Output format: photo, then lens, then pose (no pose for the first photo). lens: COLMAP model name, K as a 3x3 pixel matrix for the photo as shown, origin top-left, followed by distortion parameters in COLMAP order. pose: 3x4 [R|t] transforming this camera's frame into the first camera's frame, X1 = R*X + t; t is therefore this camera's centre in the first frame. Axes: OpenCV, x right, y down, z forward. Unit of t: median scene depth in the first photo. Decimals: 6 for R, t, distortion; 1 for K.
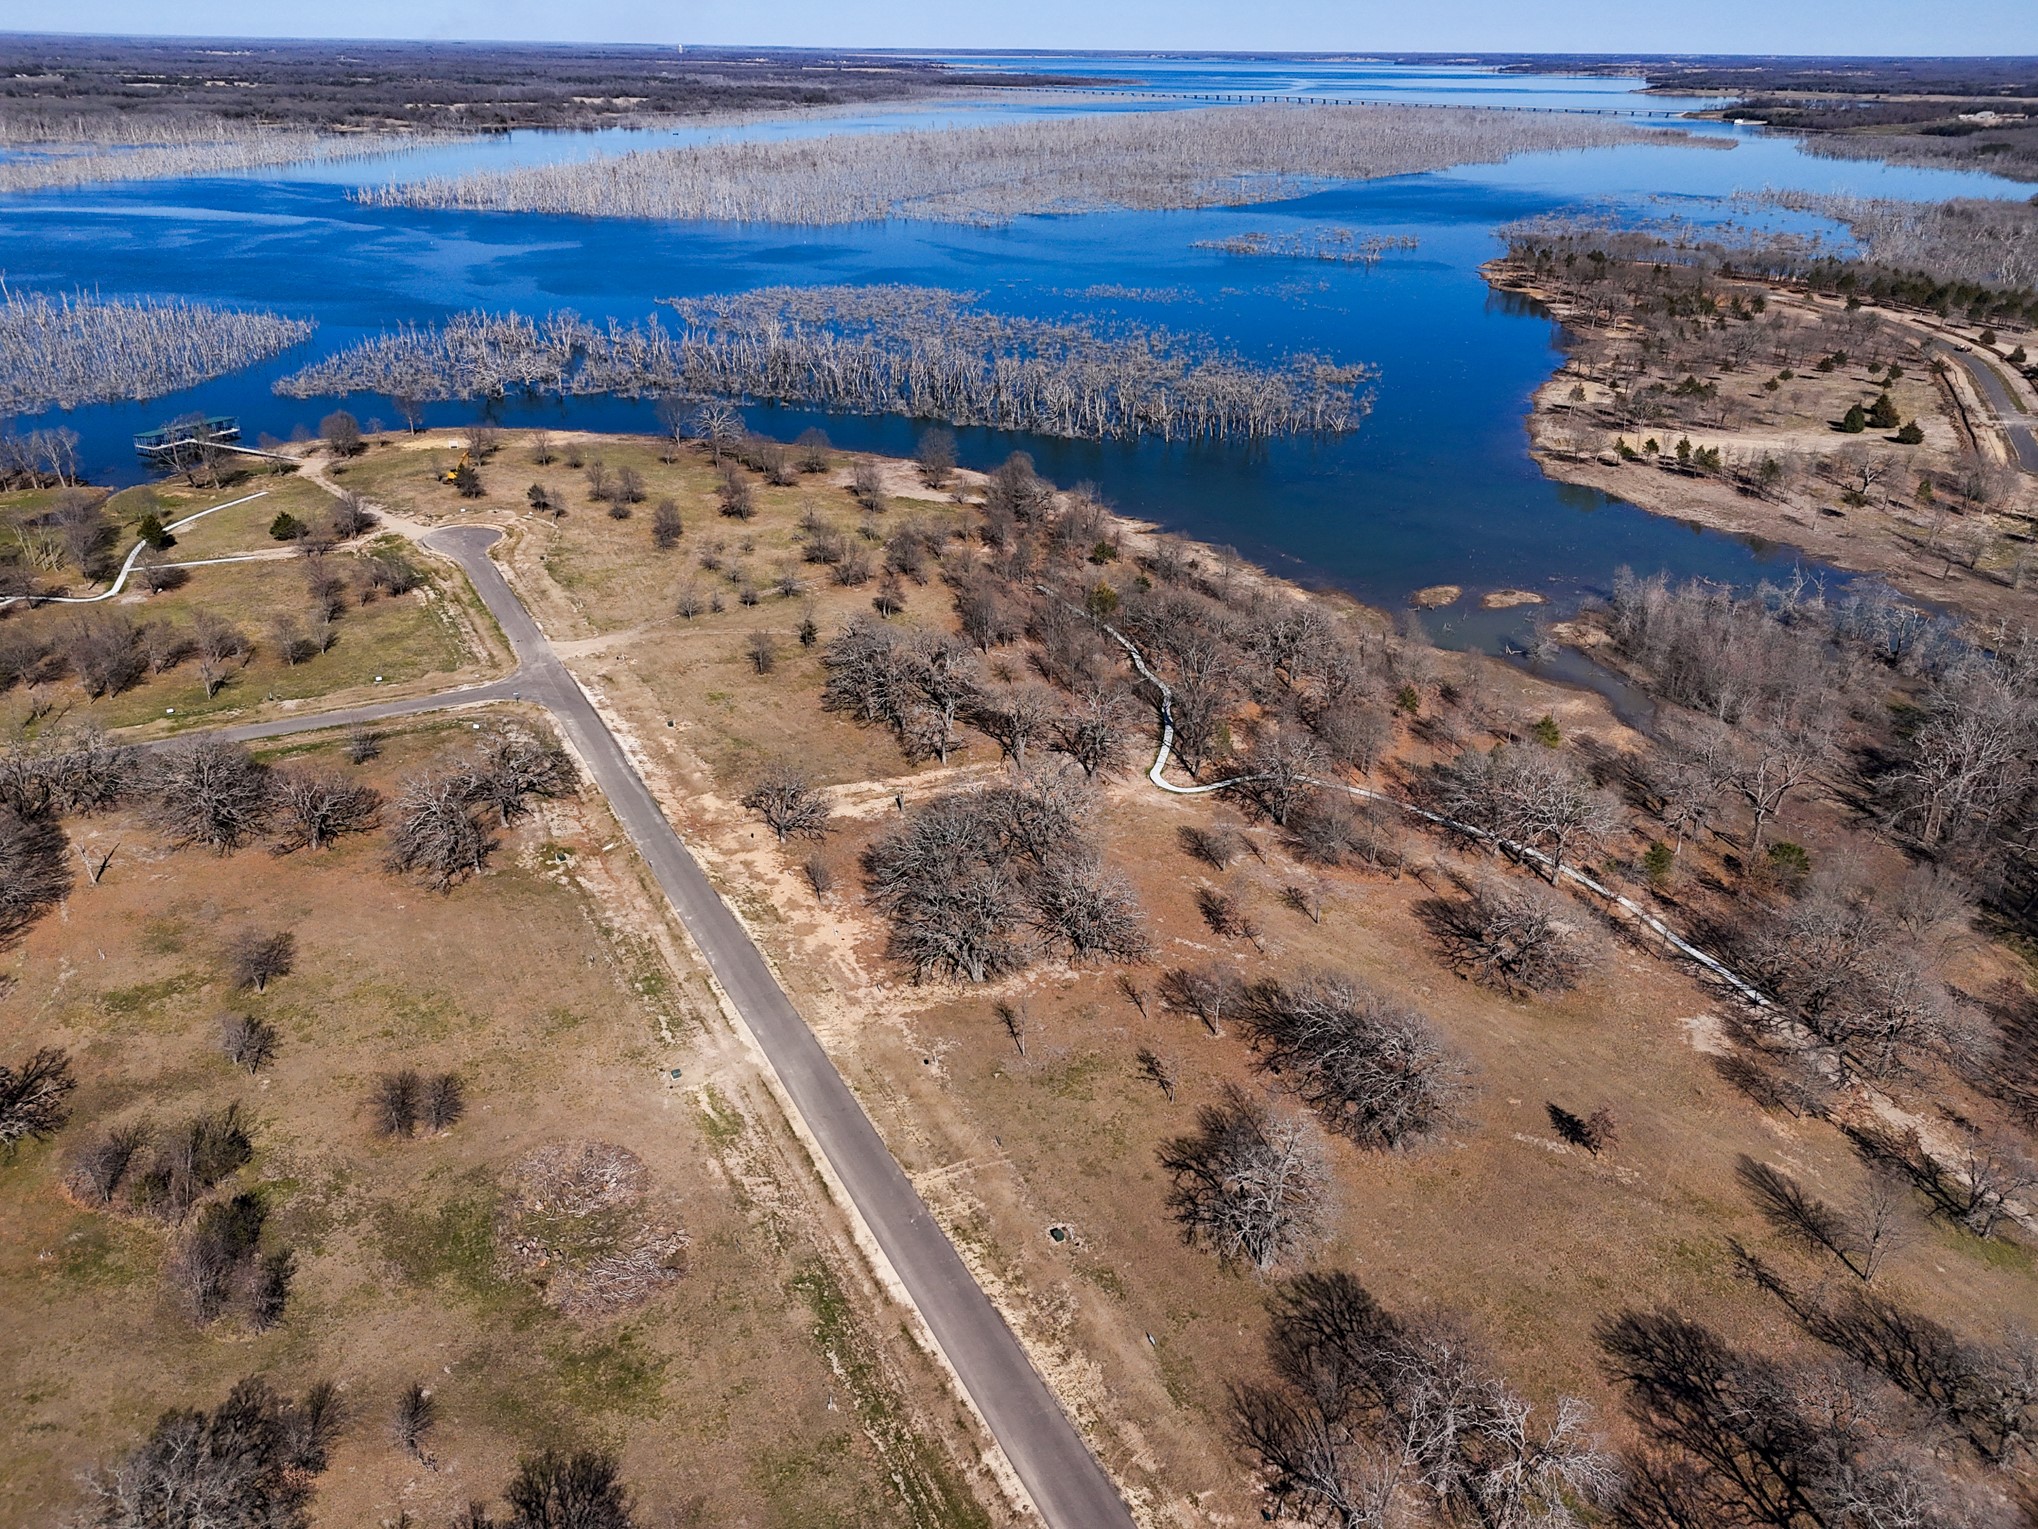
lens RADIAL K [[1496.2, 0, 1023.1], [0, 1496.2, 761.4], [0, 0, 1]] dist [0.061250, -0.055516]
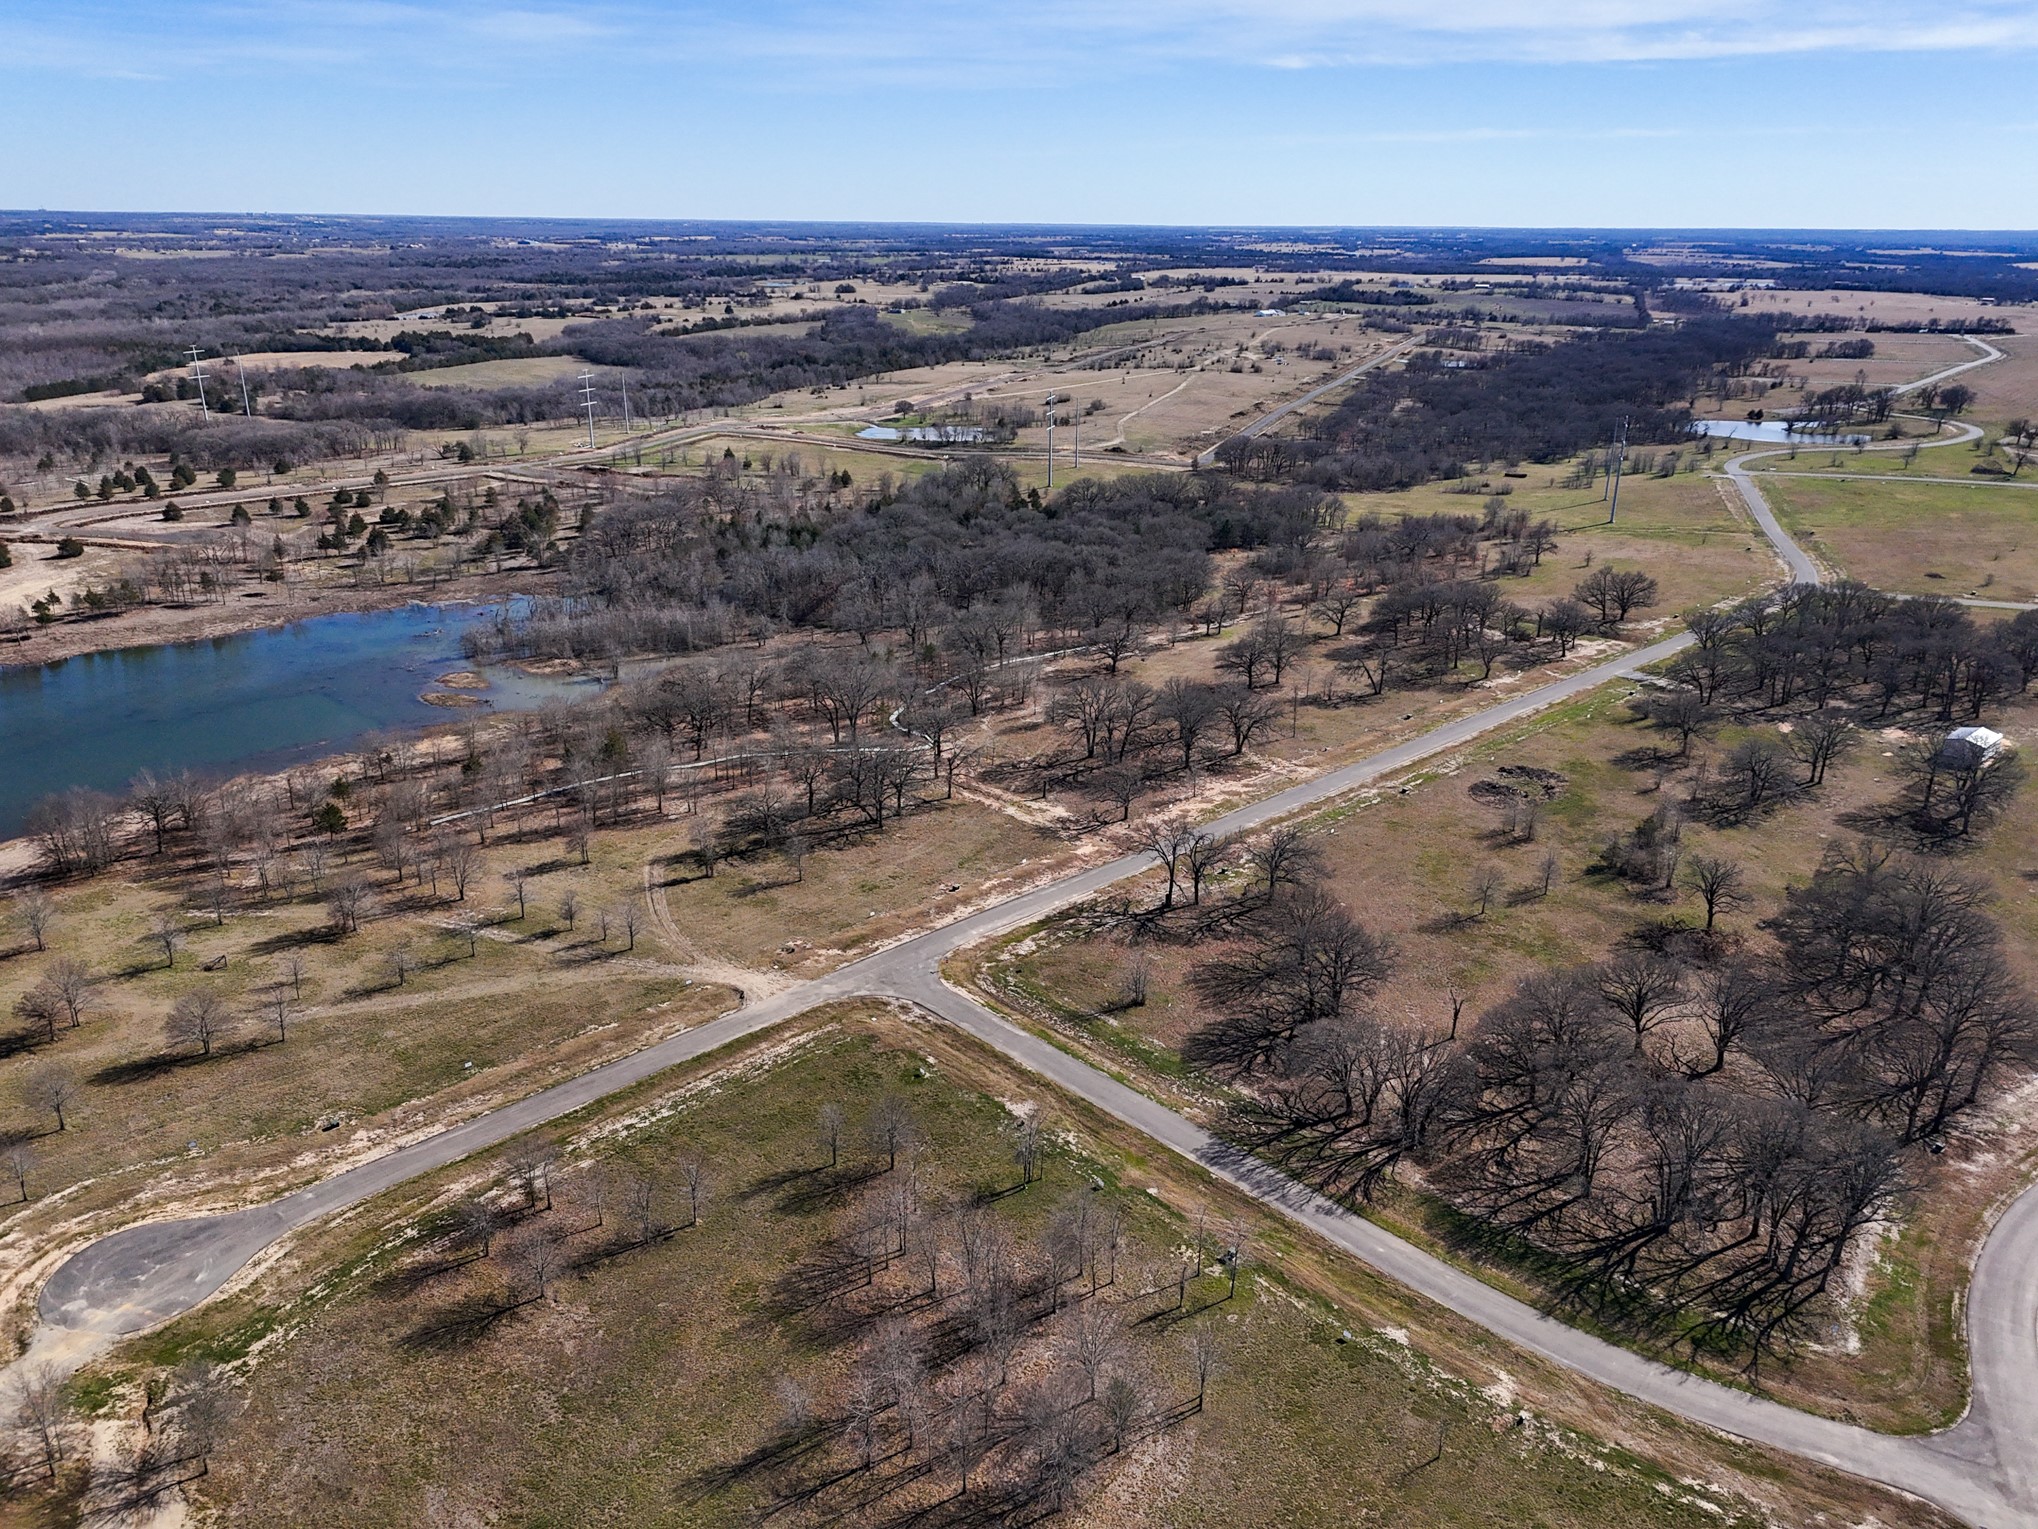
lens RADIAL K [[1496.2, 0, 1023.1], [0, 1496.2, 761.4], [0, 0, 1]] dist [0.061250, -0.055516]
pose [[-0.272432, -0.340611, 0.899869, -1.182848], [0.401964, 0.809431, 0.428072, -0.531484], [-0.874189, 0.478336, -0.083601, 1.067427]]
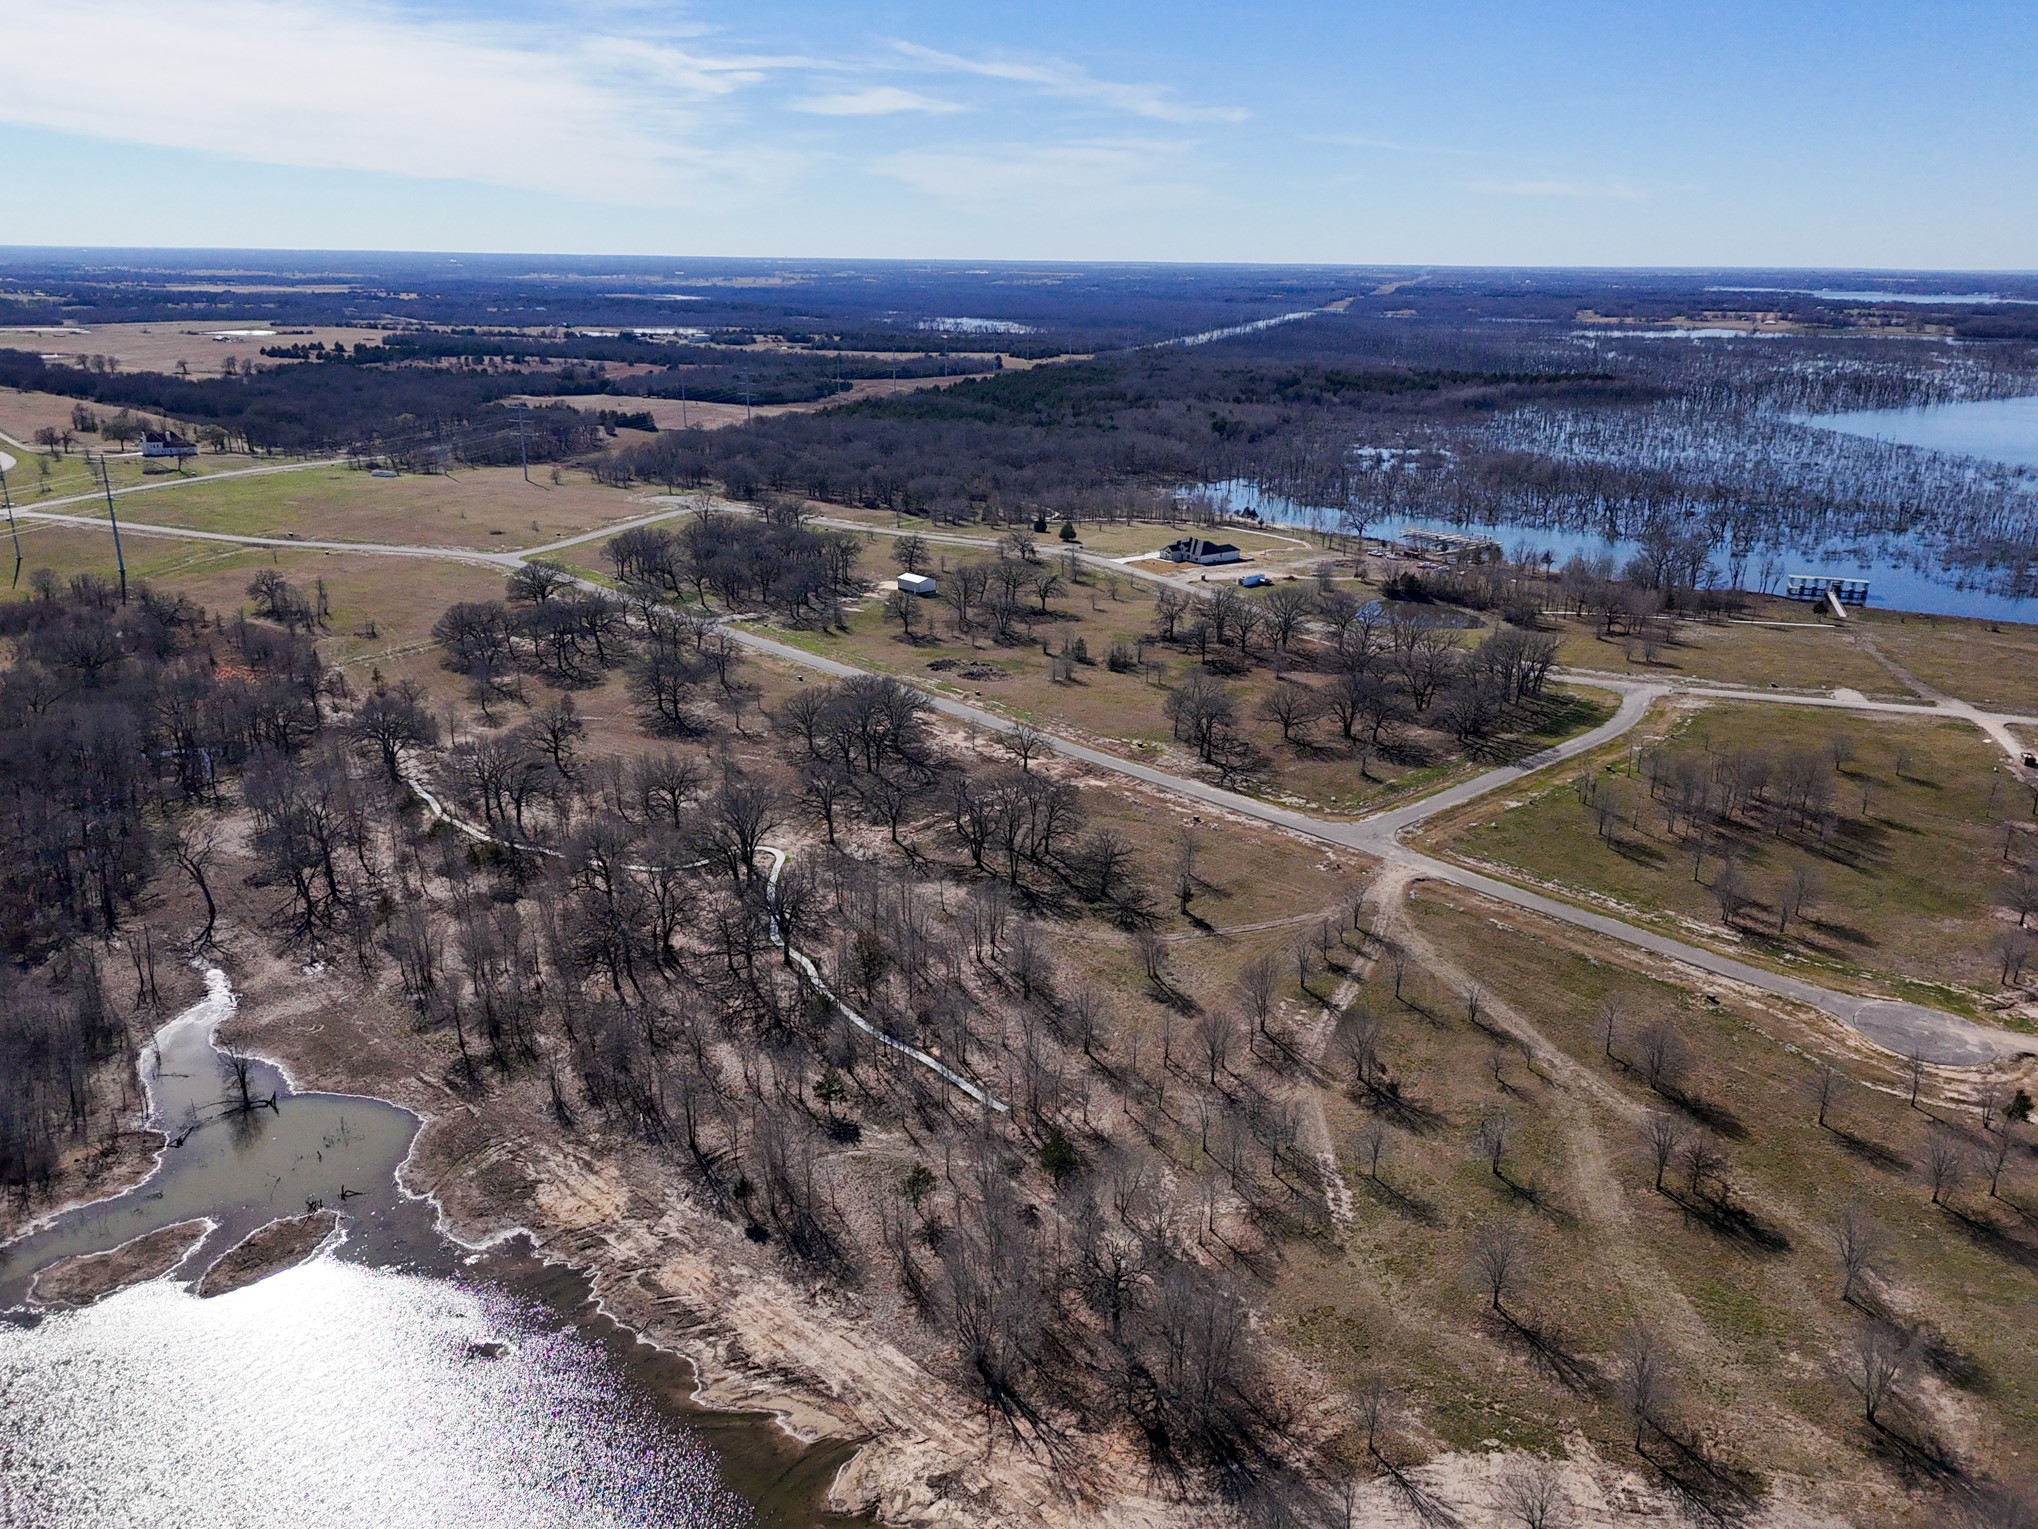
lens RADIAL K [[1496.2, 0, 1023.1], [0, 1496.2, 761.4], [0, 0, 1]] dist [0.061250, -0.055516]
pose [[-0.962814, 0.065177, -0.262184, 0.214270], [-0.135613, 0.722746, 0.677678, -0.888470], [0.233661, 0.688034, -0.687031, 1.856091]]
